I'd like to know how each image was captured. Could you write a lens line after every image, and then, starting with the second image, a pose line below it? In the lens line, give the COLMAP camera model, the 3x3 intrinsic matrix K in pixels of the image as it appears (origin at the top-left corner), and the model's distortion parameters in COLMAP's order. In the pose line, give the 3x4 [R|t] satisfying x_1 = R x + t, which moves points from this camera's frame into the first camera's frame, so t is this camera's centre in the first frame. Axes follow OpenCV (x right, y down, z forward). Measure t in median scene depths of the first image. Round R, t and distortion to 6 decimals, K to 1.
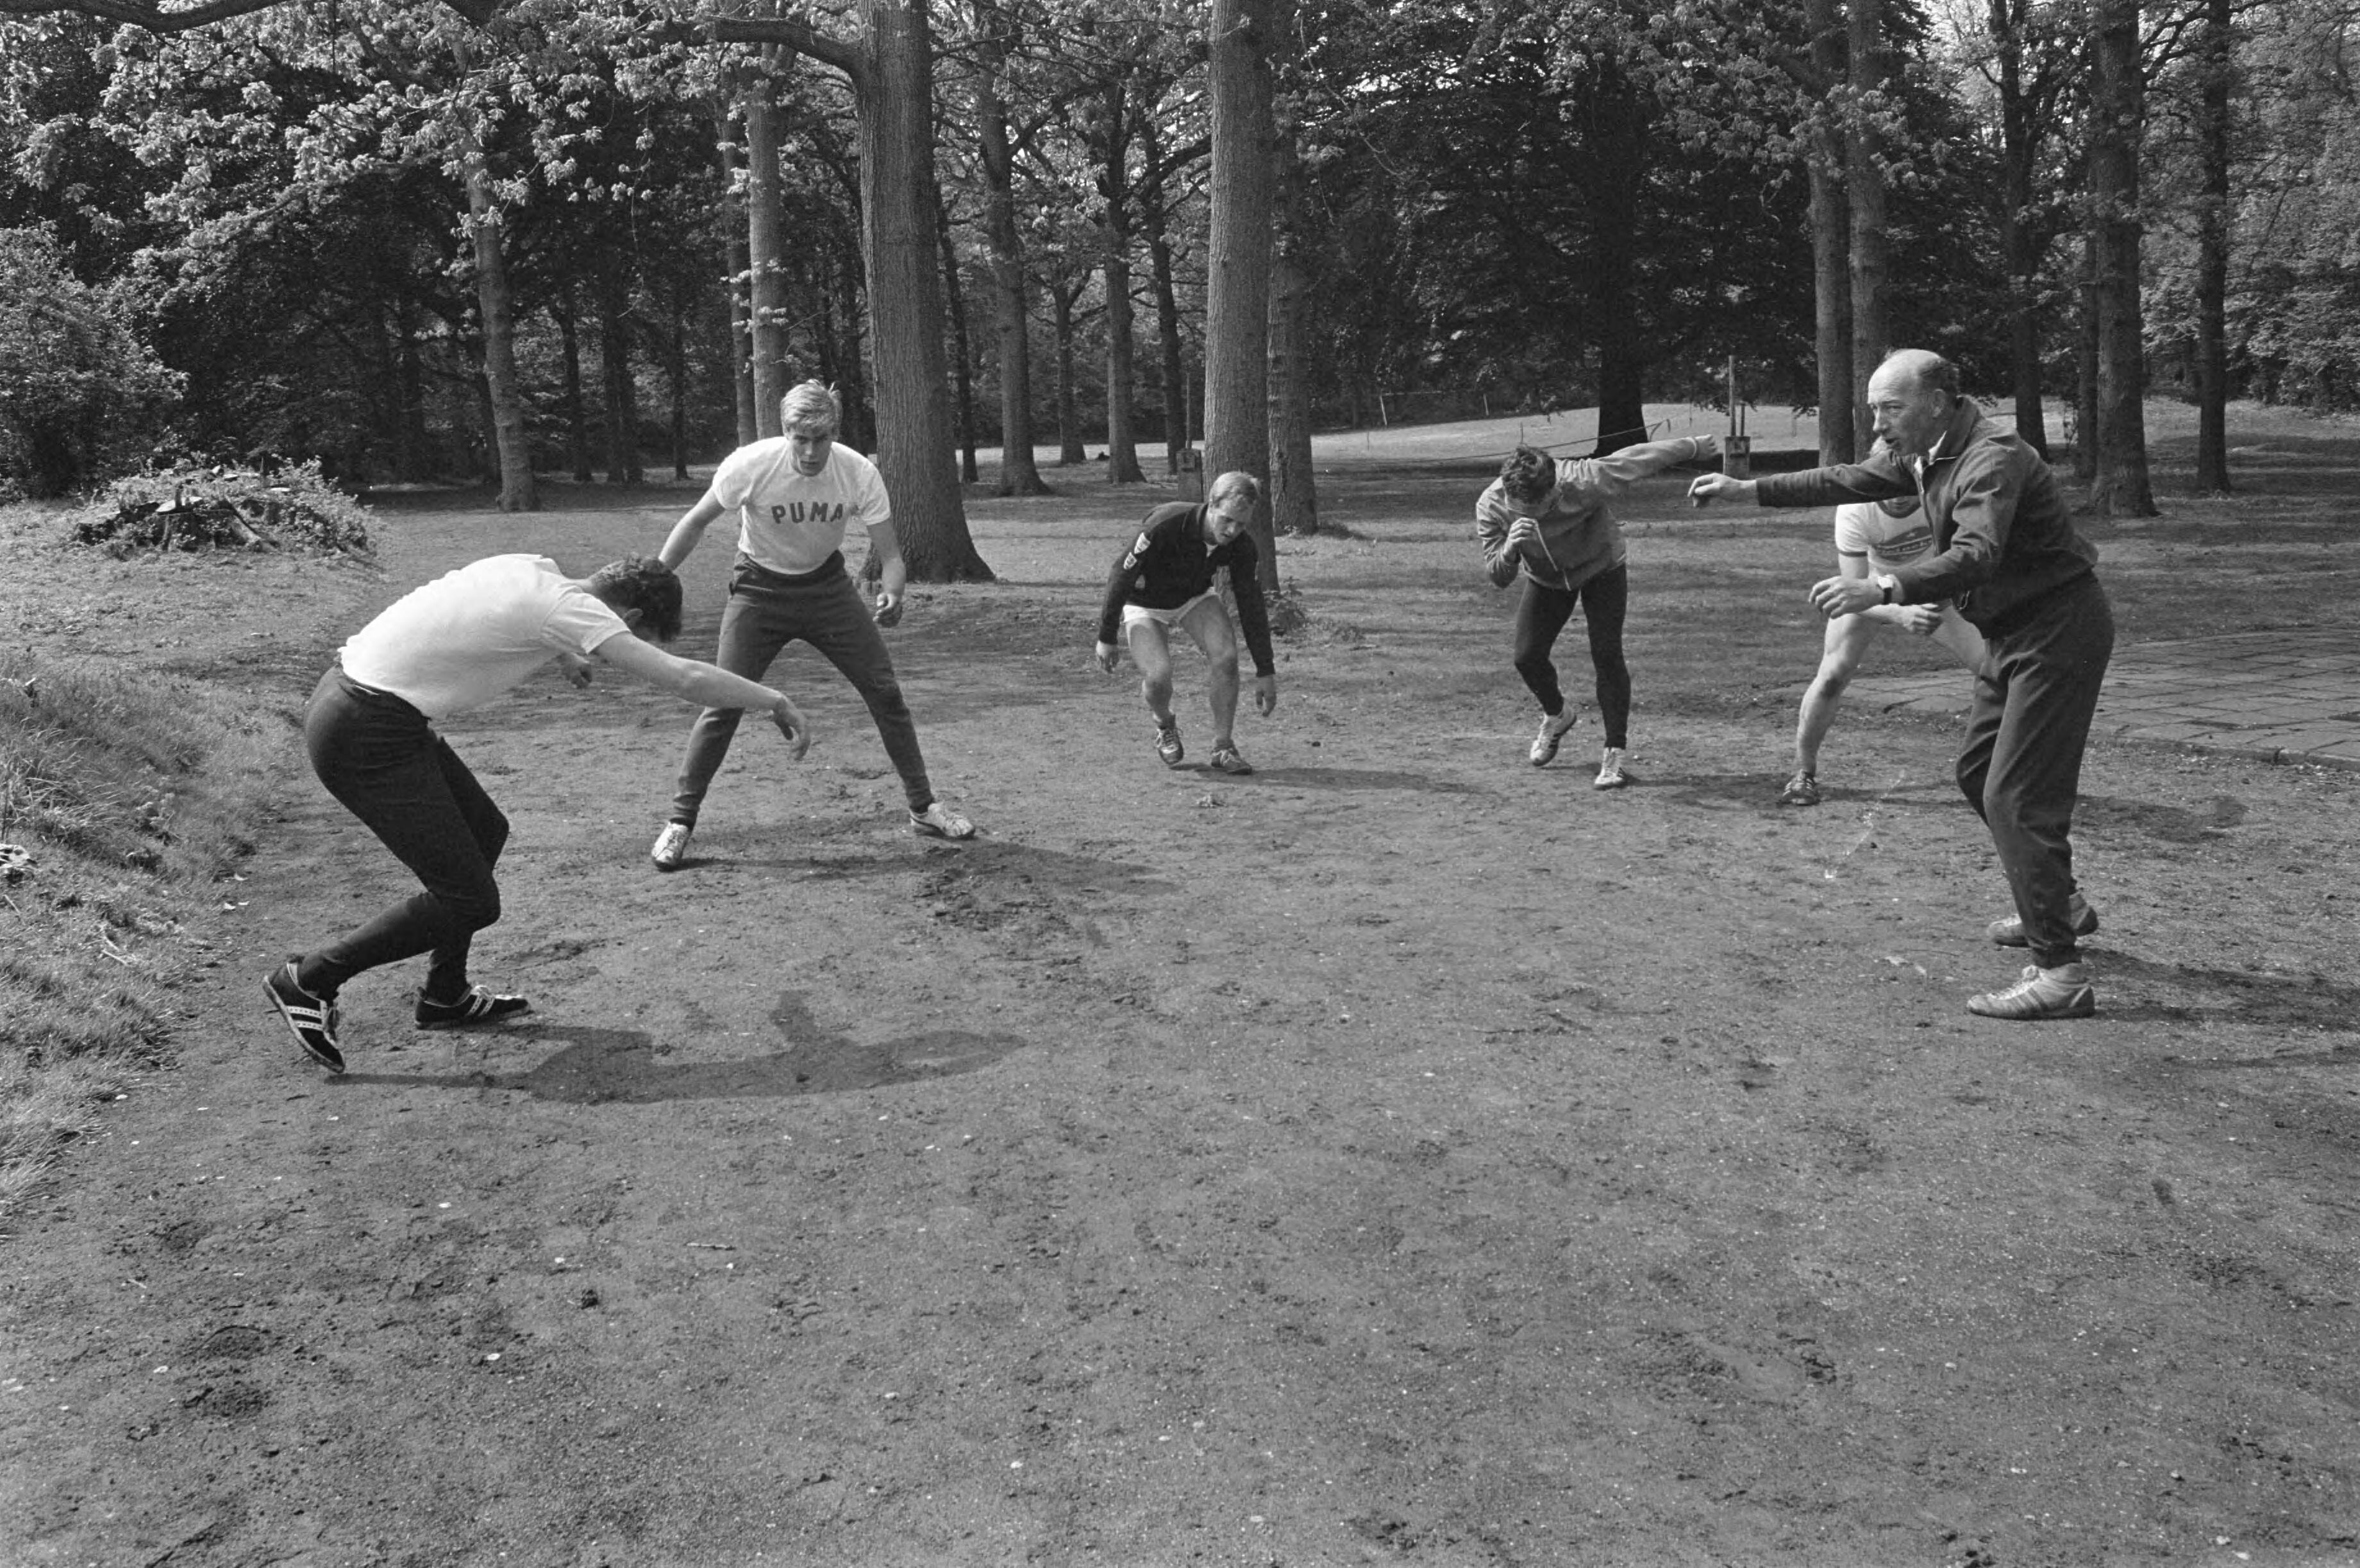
lens RADIAL K [[2432.0, 0, 1181.2], [0, 2432.0, 758.5], [0, 0, 1]] dist [0.001657, 0.026455]
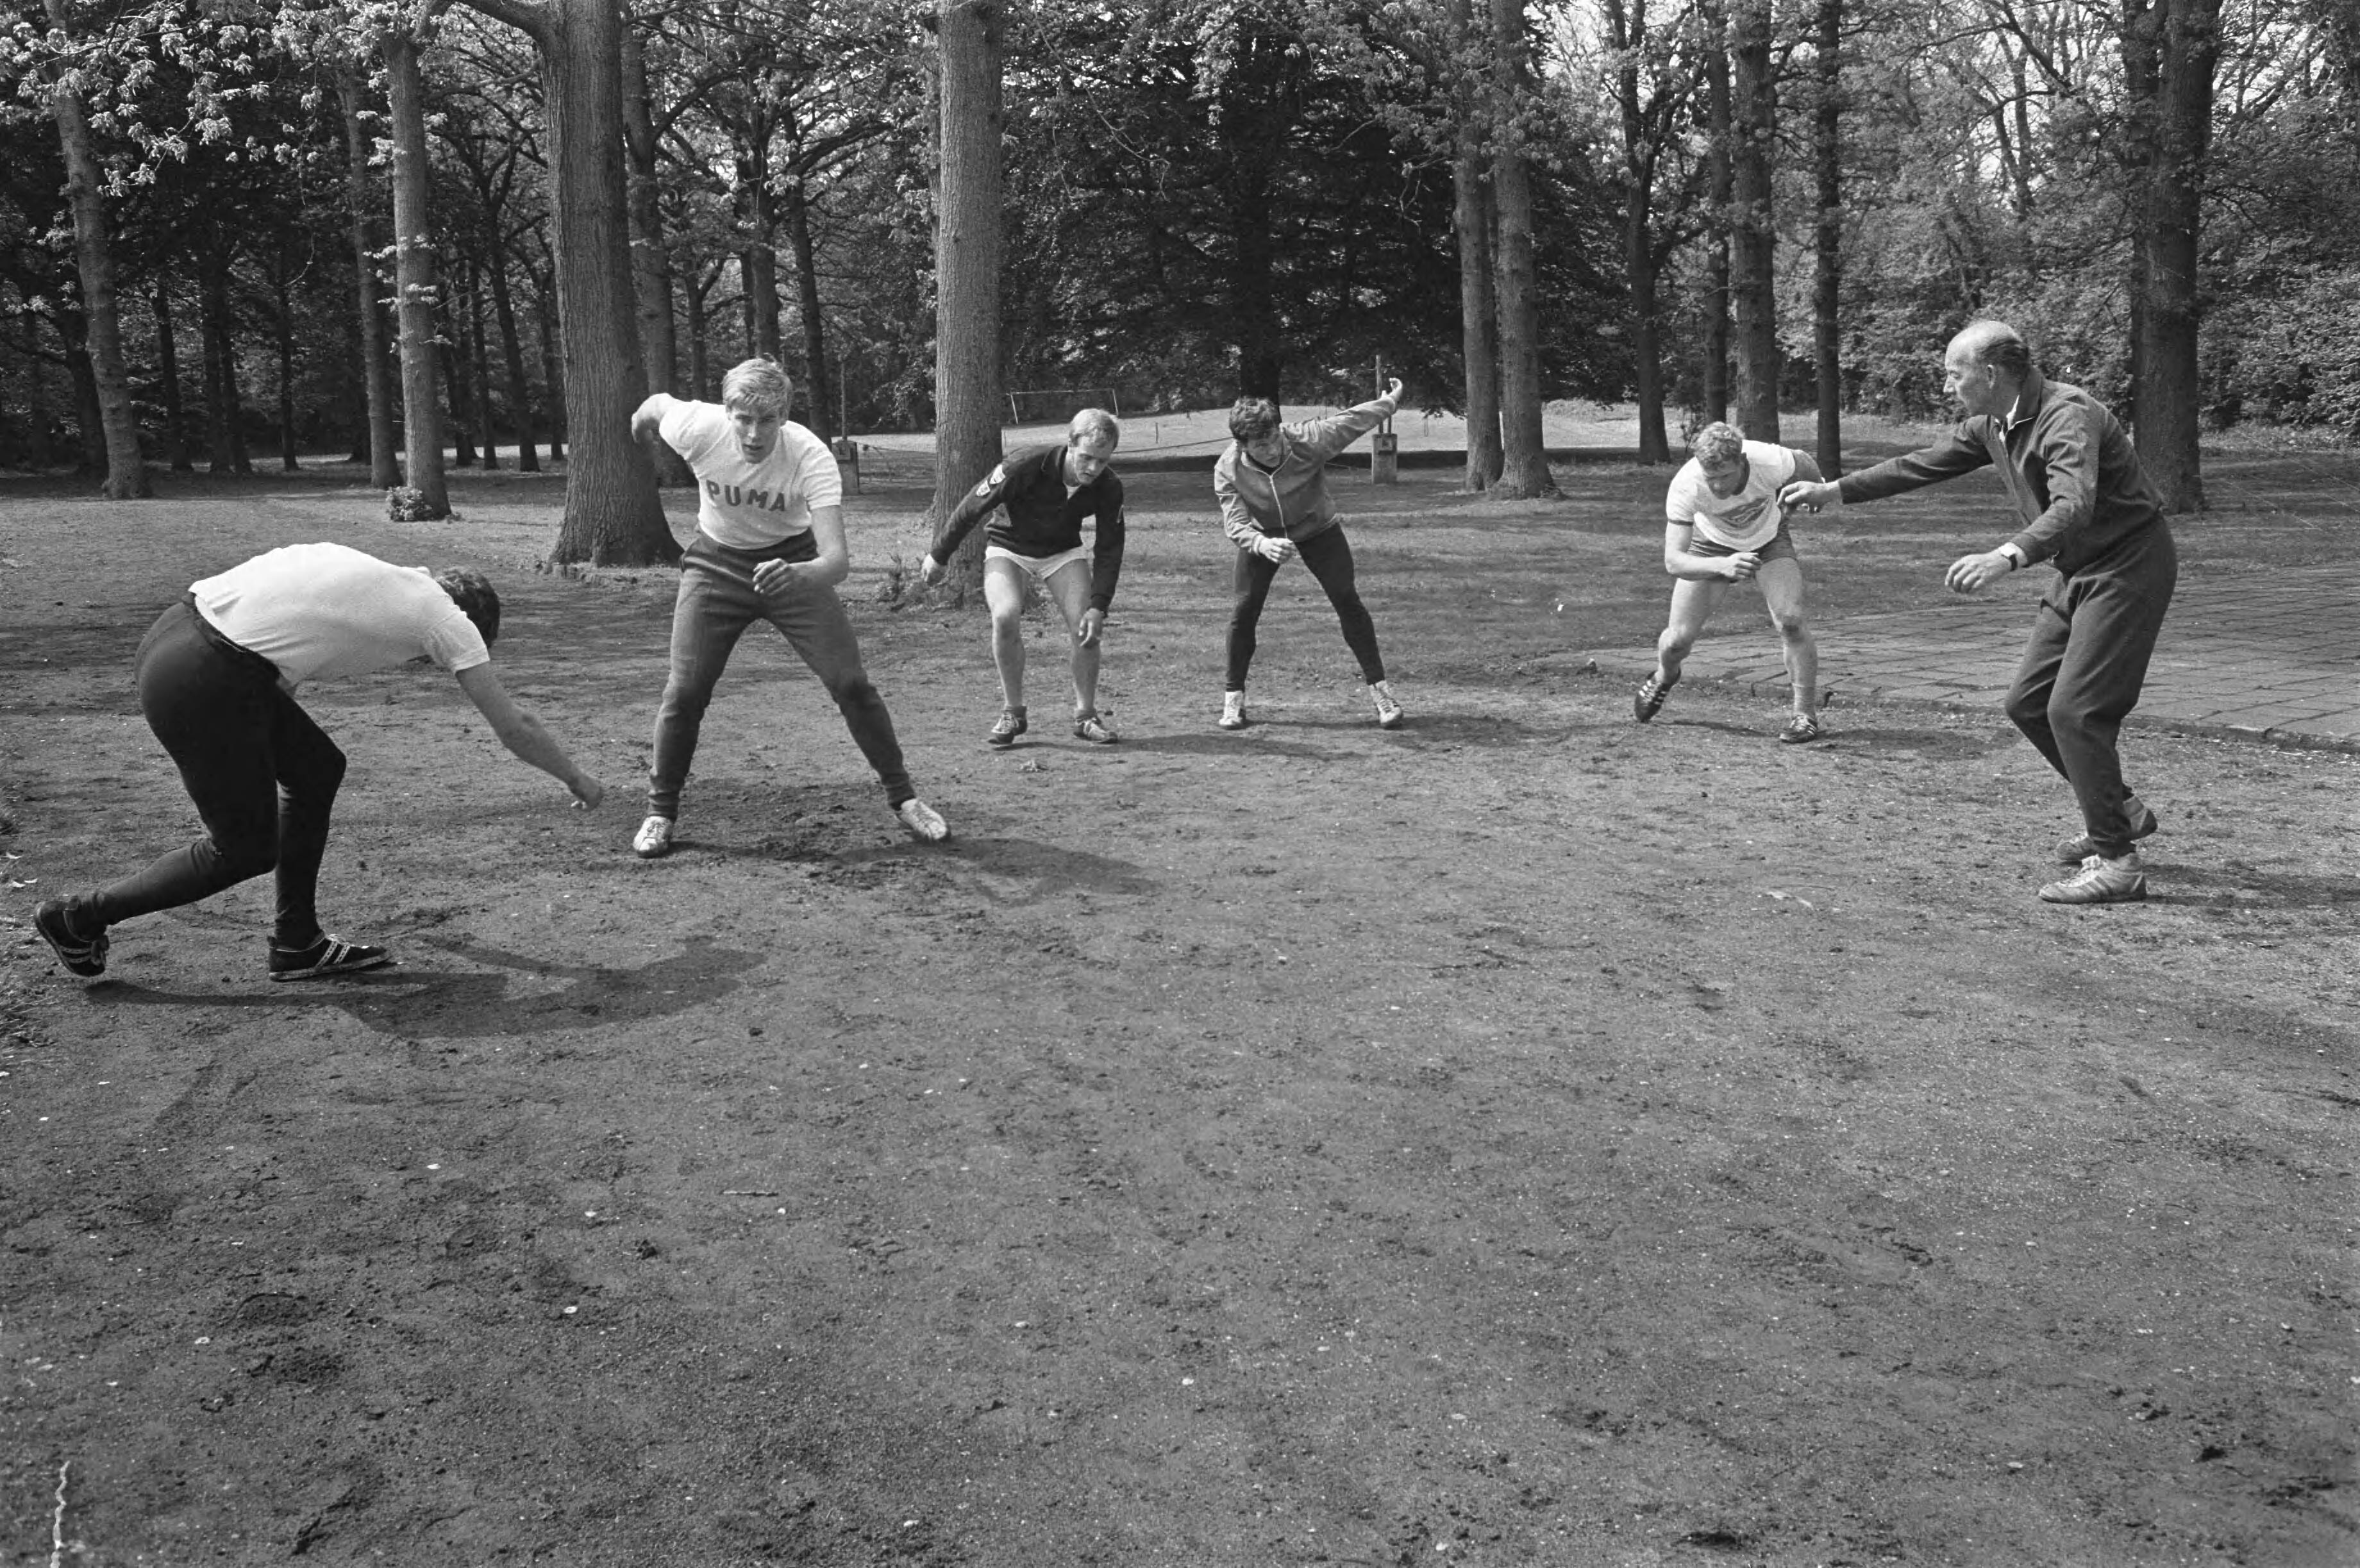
lens RADIAL K [[2423.0, 0, 1180.0], [0, 2423.0, 784.0], [0, 0, 1]] dist [-0.005330, 0.040070]
pose [[0.985498, -0.012951, 0.169195, -0.163780], [0.011684, 0.999896, 0.008479, 0.029434], [-0.169287, -0.006379, 0.985546, 0.029323]]
